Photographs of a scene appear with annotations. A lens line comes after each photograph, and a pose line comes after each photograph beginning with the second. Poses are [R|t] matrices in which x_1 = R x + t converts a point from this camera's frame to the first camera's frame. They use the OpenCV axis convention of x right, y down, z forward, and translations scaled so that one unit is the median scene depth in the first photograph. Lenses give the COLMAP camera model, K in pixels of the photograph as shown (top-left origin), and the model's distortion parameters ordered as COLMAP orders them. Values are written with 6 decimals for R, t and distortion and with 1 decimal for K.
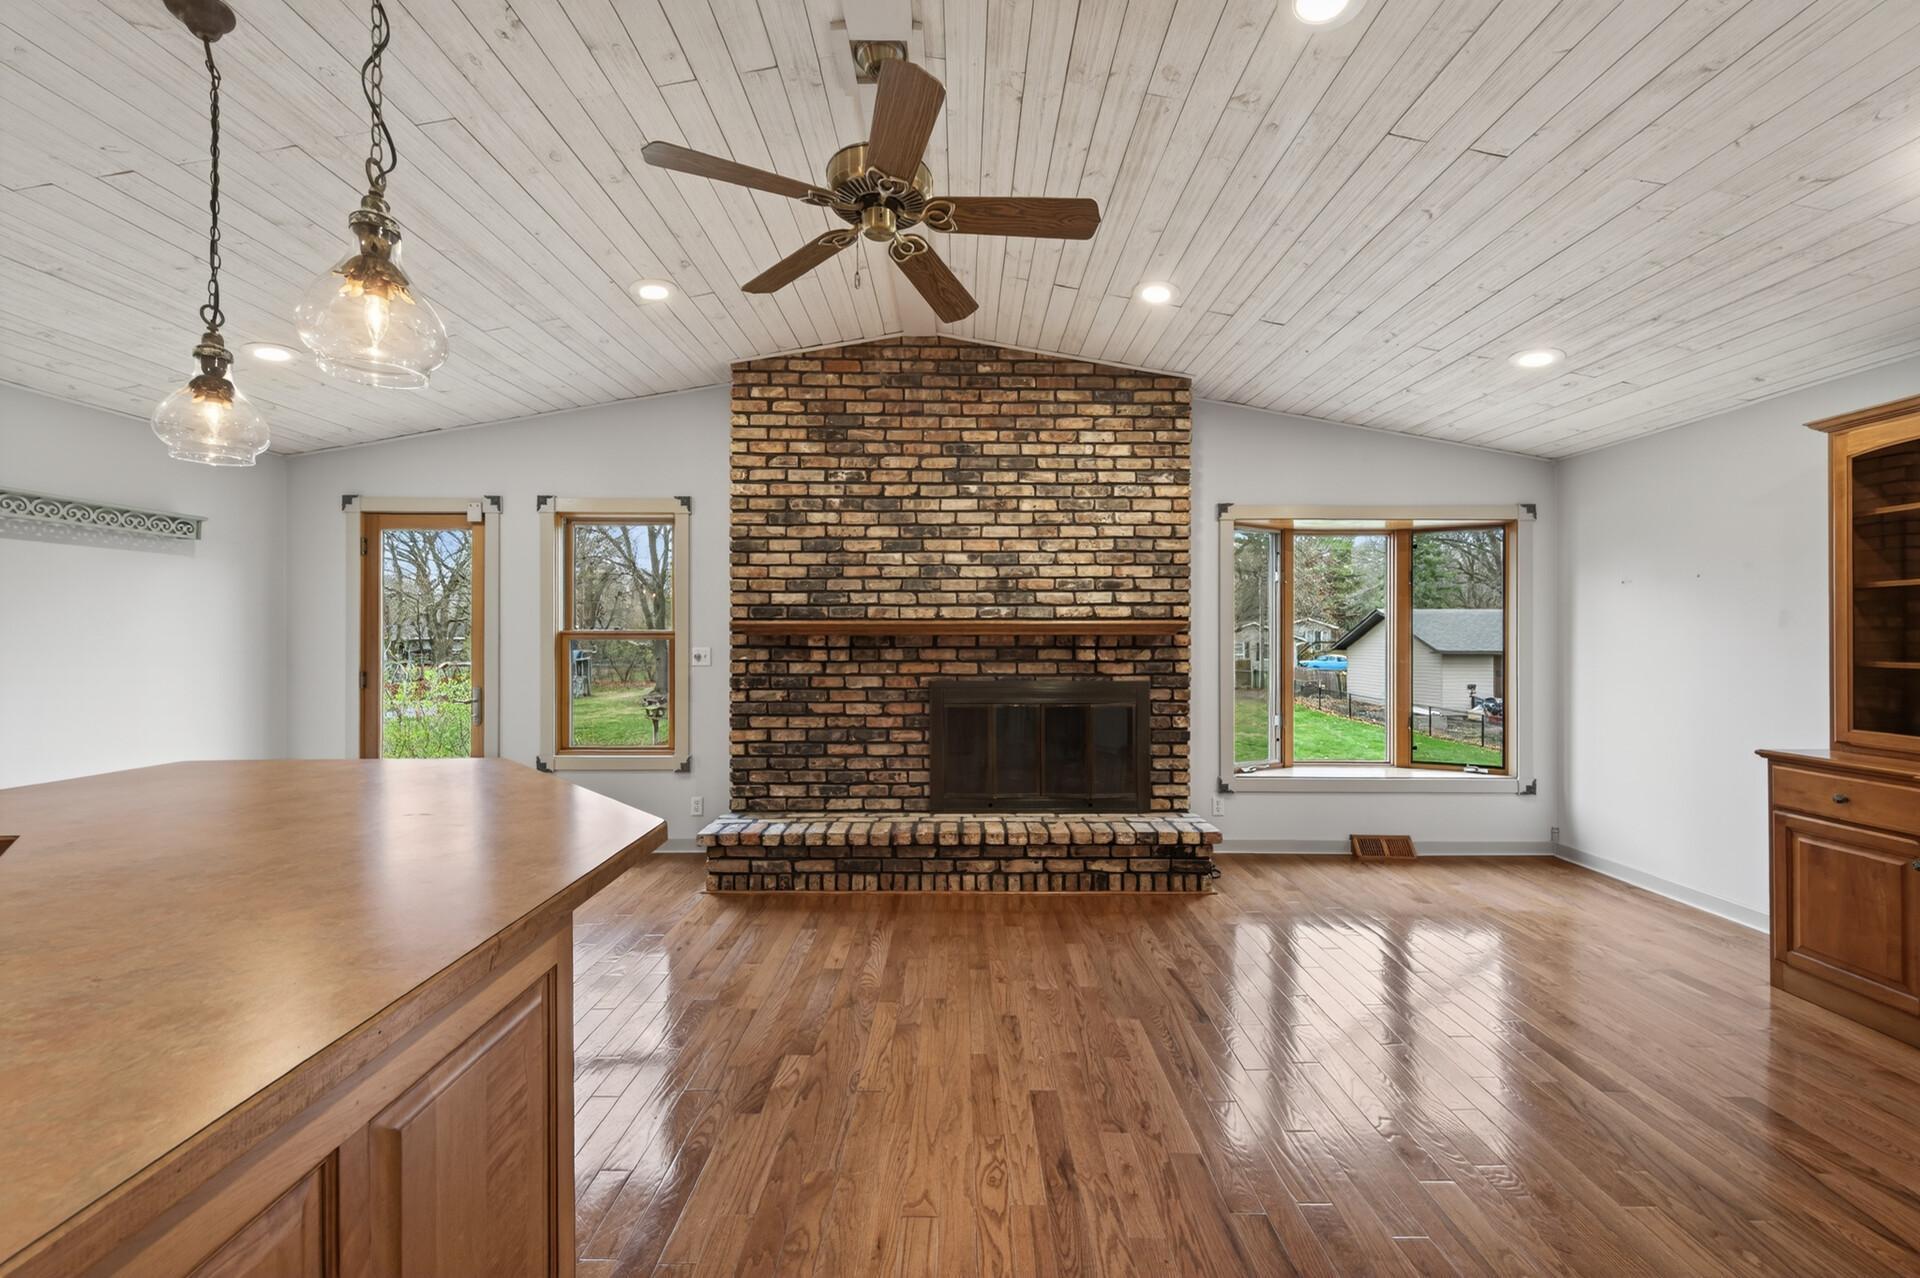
lens RADIAL K [[747.0, 0, 965.6], [0, 747.0, 635.8], [0, 0, 1]] dist [0.001001, 0.000168]
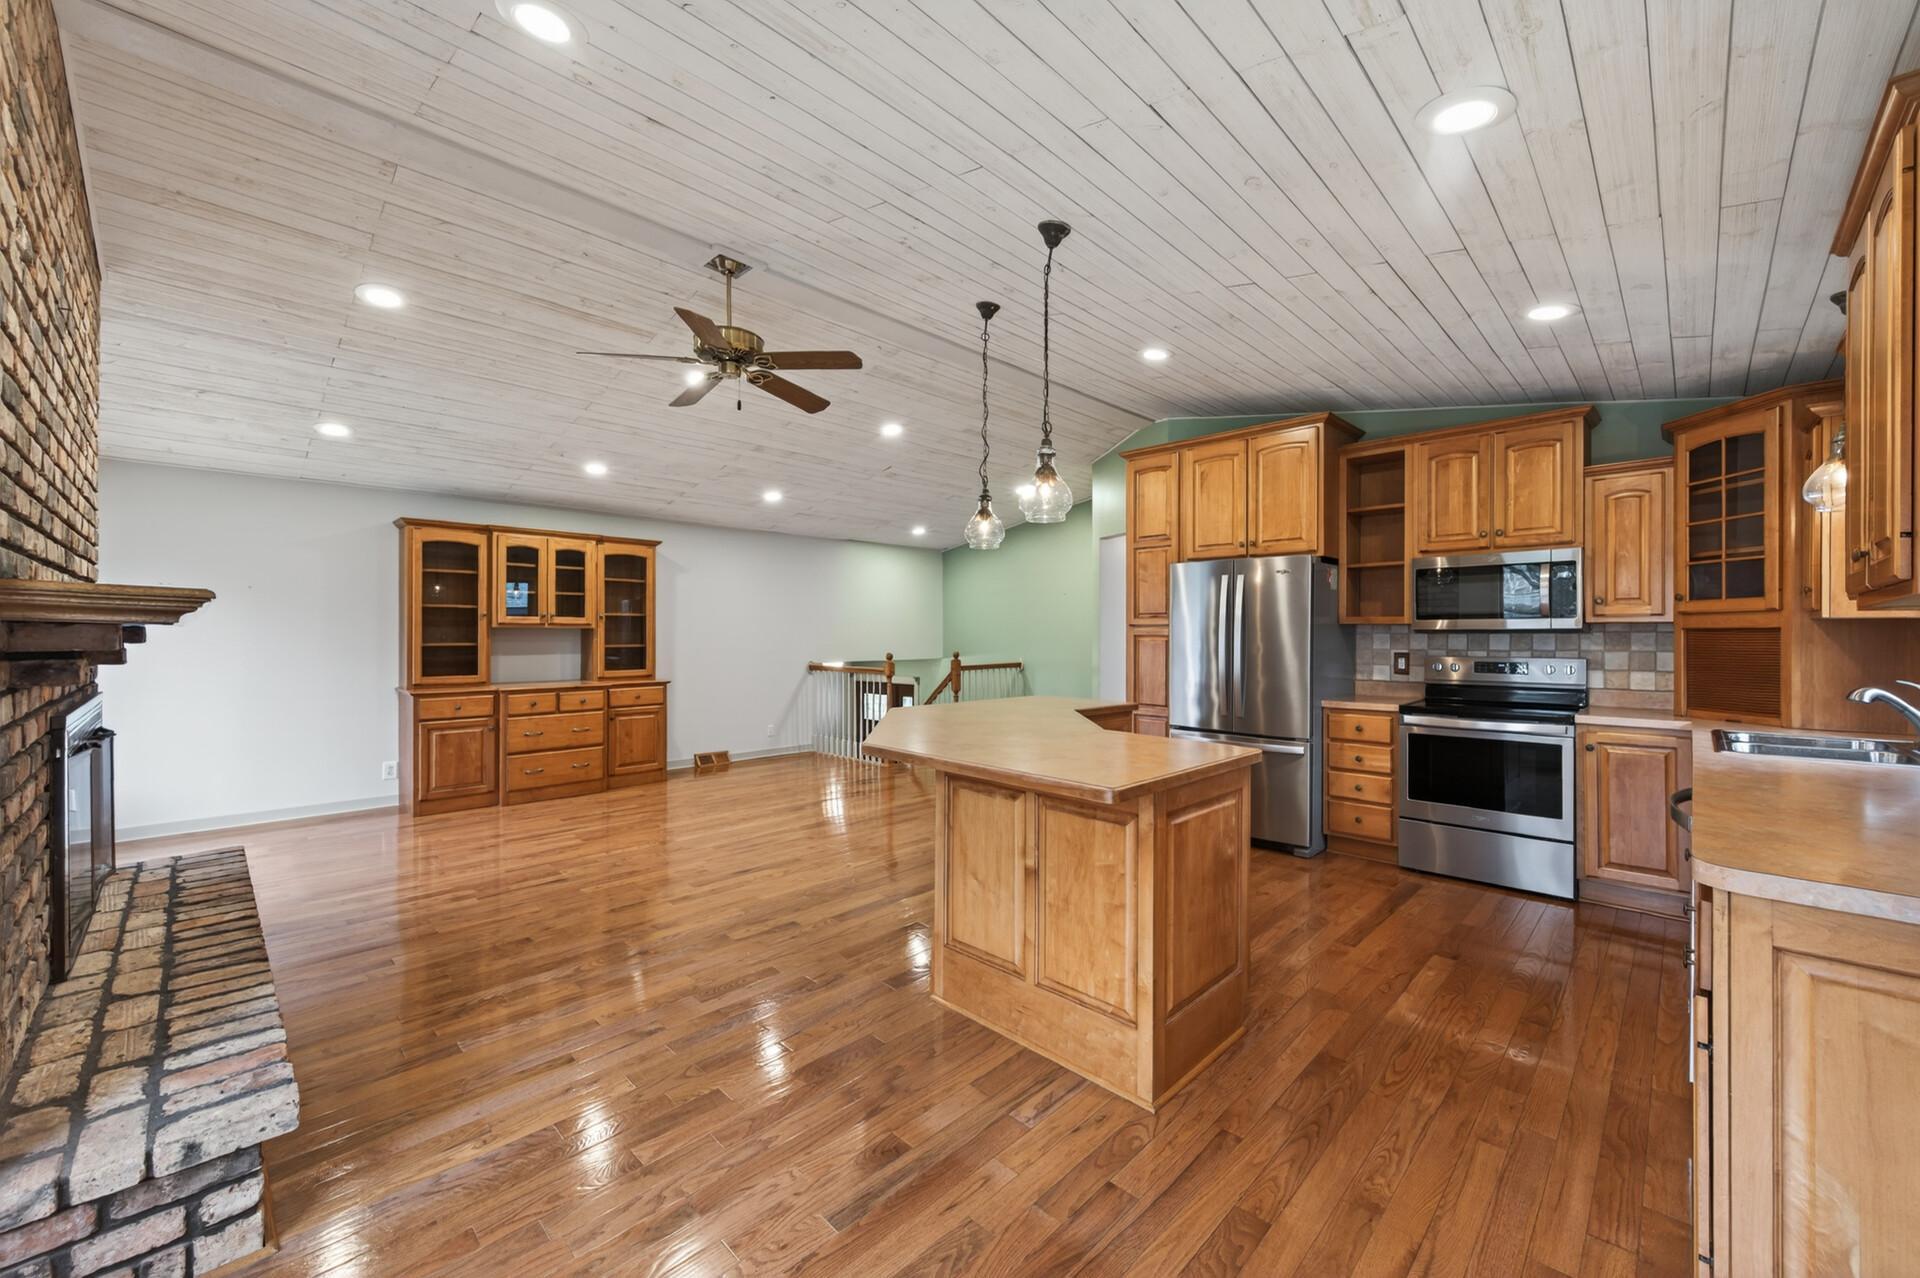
lens RADIAL K [[747.0, 0, 965.6], [0, 747.0, 635.8], [0, 0, 1]] dist [0.001001, 0.000168]
pose [[-0.711314, -0.006951, 0.702840, -0.819945], [-0.004981, 0.999976, 0.004848, -0.001487], [-0.702857, -0.000052, -0.711331, 0.918030]]
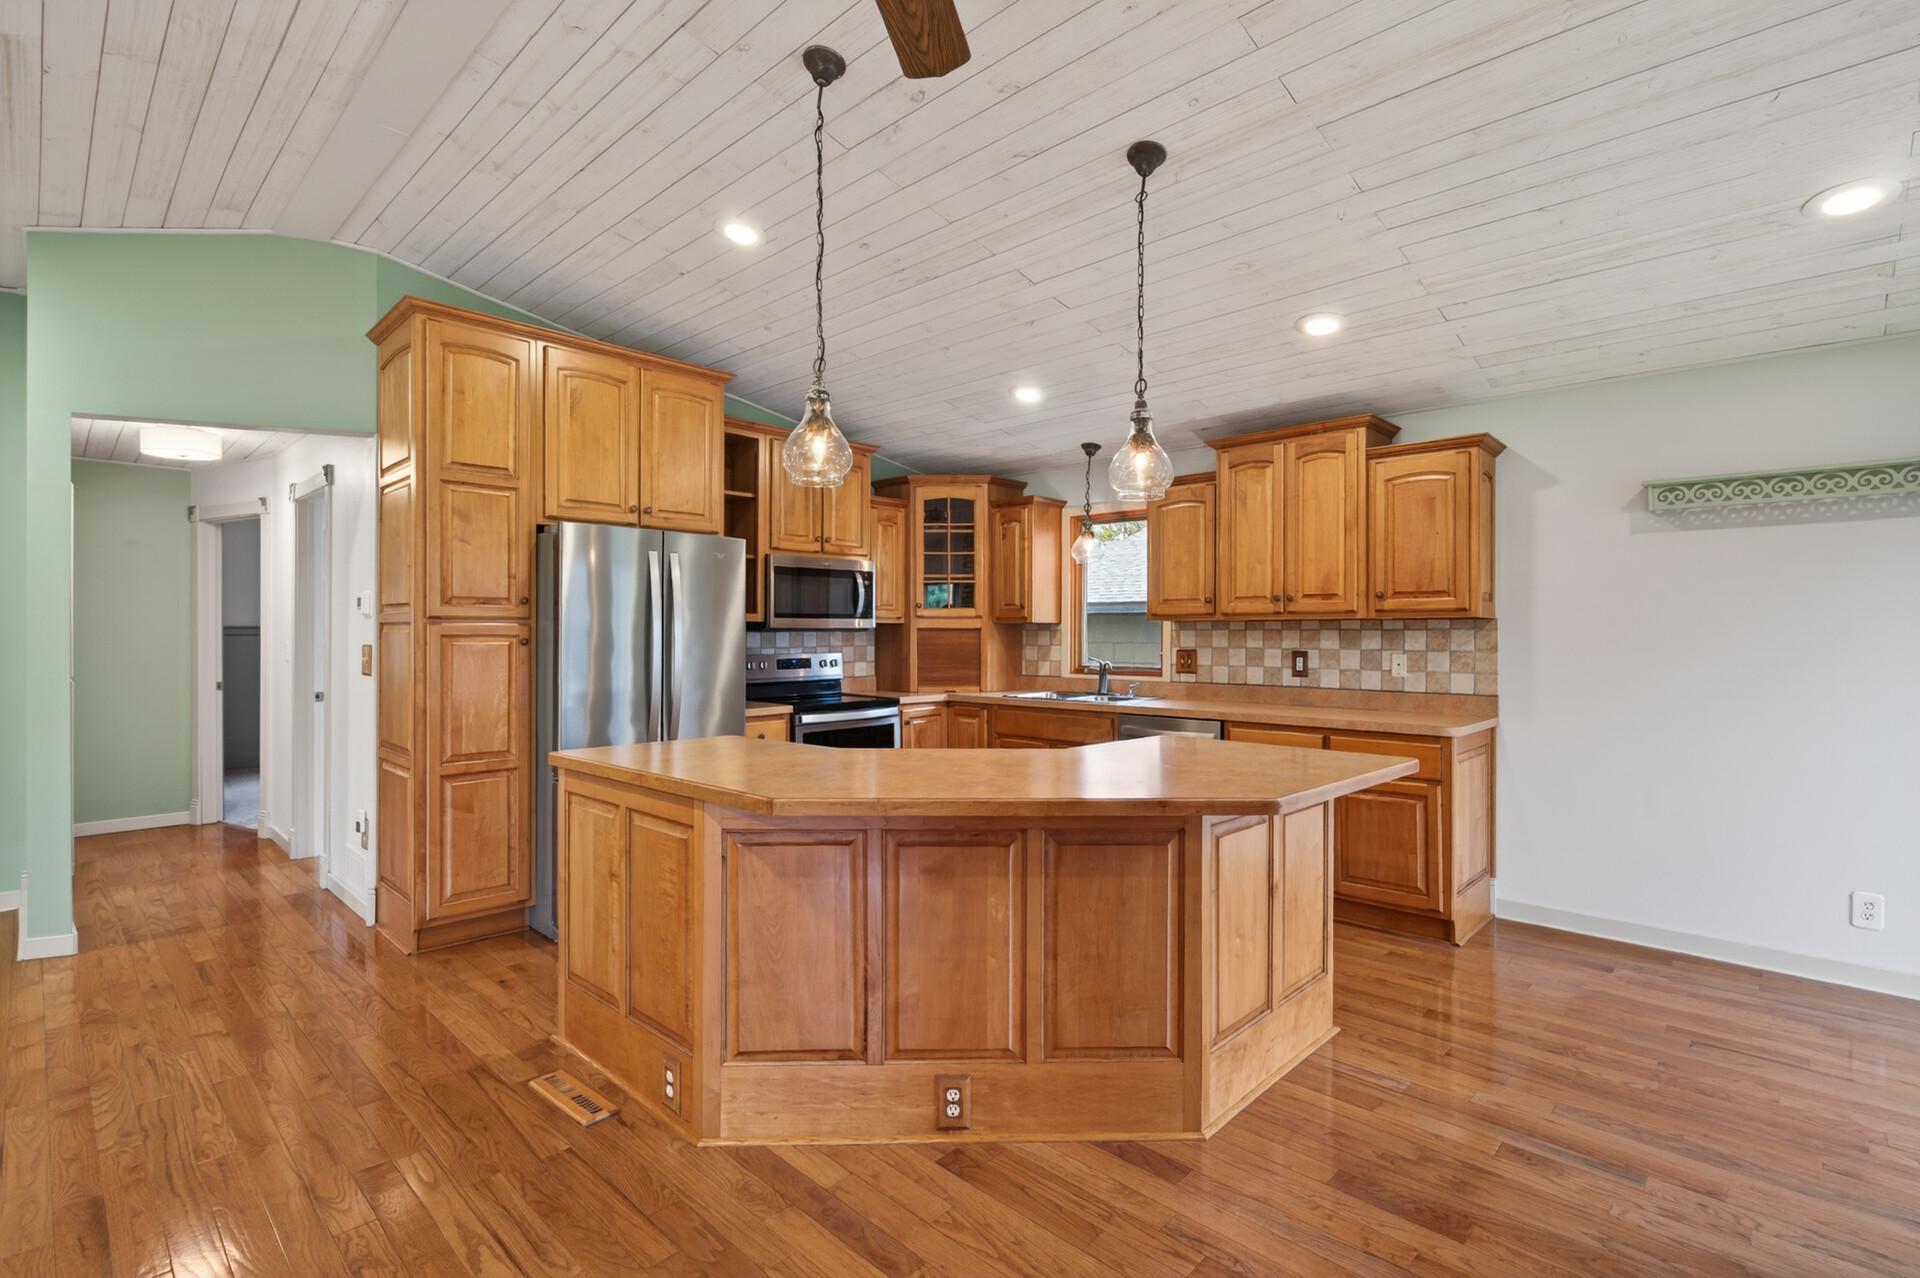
lens RADIAL K [[874.7, 0, 985.9], [0, 874.7, 633.4], [0, 0, 1]] dist [0.001013, 0.000128]
pose [[-0.680745, -0.001770, -0.732519, 0.117550], [0.000072, 0.999997, -0.002483, 0.001783], [0.732521, -0.001743, -0.680742, 0.753394]]
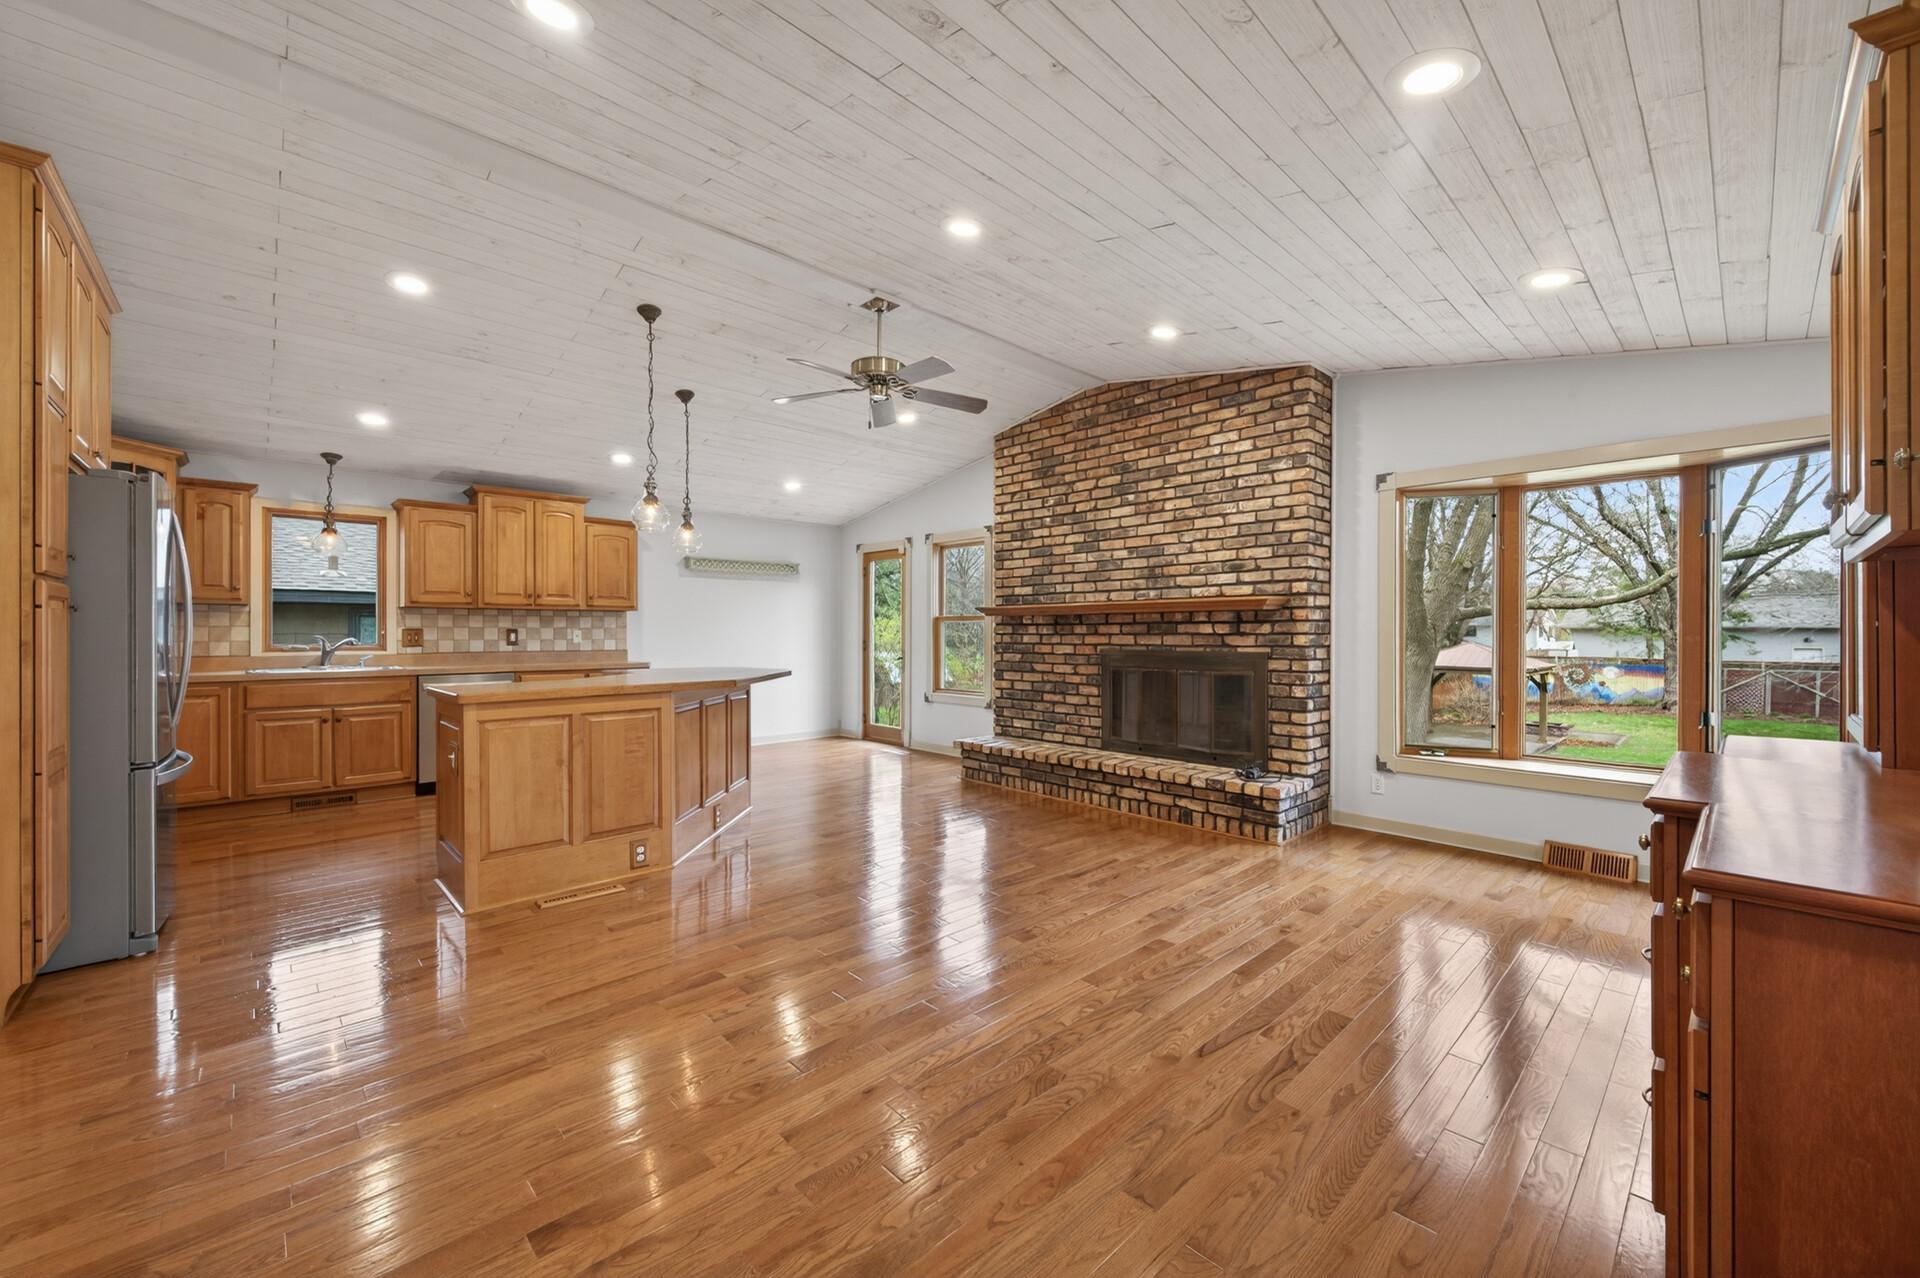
lens RADIAL K [[744.4, 0, 954.1], [0, 744.4, 631.1], [0, 0, 1]] dist [0.000688, 0.000019]
pose [[0.678619, -0.002335, -0.734487, 0.730872], [0.002269, 0.999997, -0.001083, 0.029388], [0.734487, -0.000931, 0.678622, -0.074662]]
